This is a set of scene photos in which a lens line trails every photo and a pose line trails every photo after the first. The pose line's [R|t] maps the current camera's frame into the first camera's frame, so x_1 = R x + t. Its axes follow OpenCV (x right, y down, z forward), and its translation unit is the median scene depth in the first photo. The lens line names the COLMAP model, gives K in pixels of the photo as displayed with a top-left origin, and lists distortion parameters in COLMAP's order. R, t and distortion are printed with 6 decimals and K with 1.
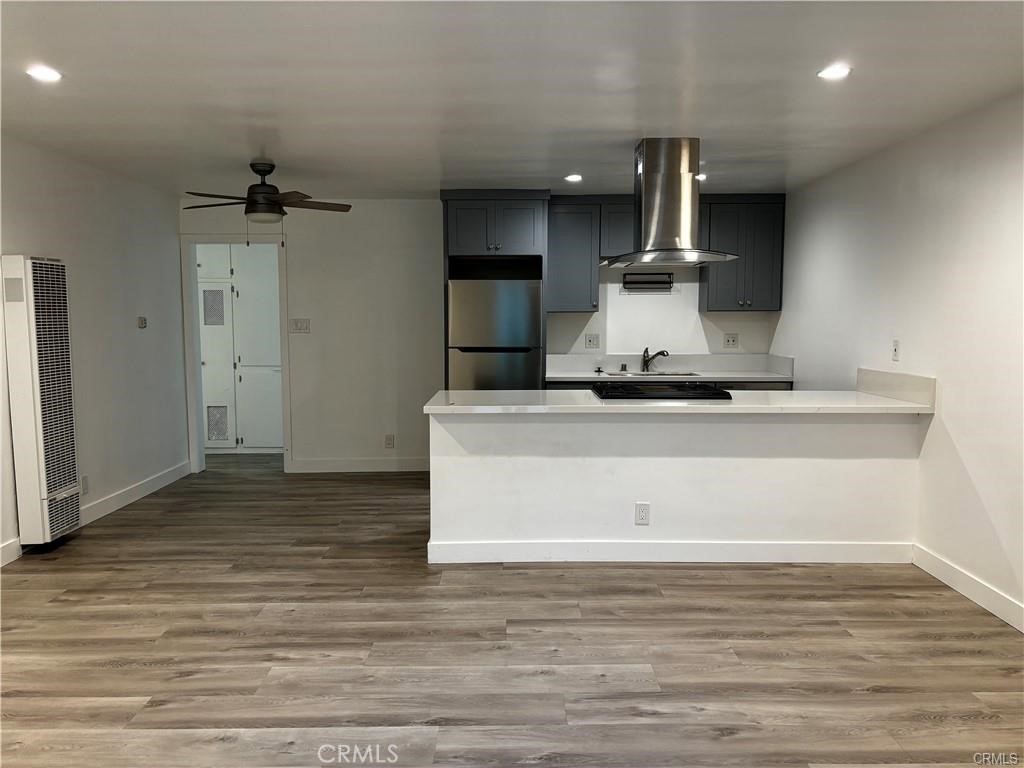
lens RADIAL K [[773.5, 0, 509.4], [0, 773.5, 385.7], [0, 0, 1]] dist [0.054537, -0.055193]
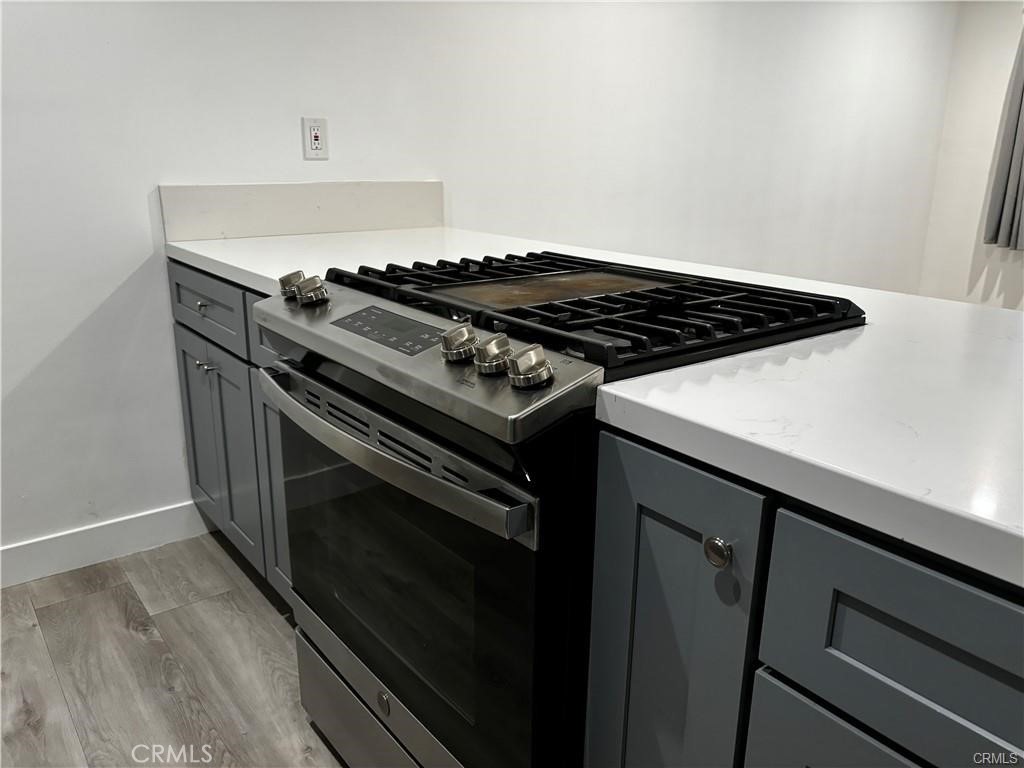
lens RADIAL K [[773.5, 0, 515.2], [0, 773.5, 383.0], [0, 0, 1]] dist [0.054537, -0.055193]
pose [[-0.615942, -0.233436, 0.752412, -0.019300], [0.055093, 0.939988, 0.336731, -0.067436], [-0.785863, 0.248859, -0.566117, 1.384507]]
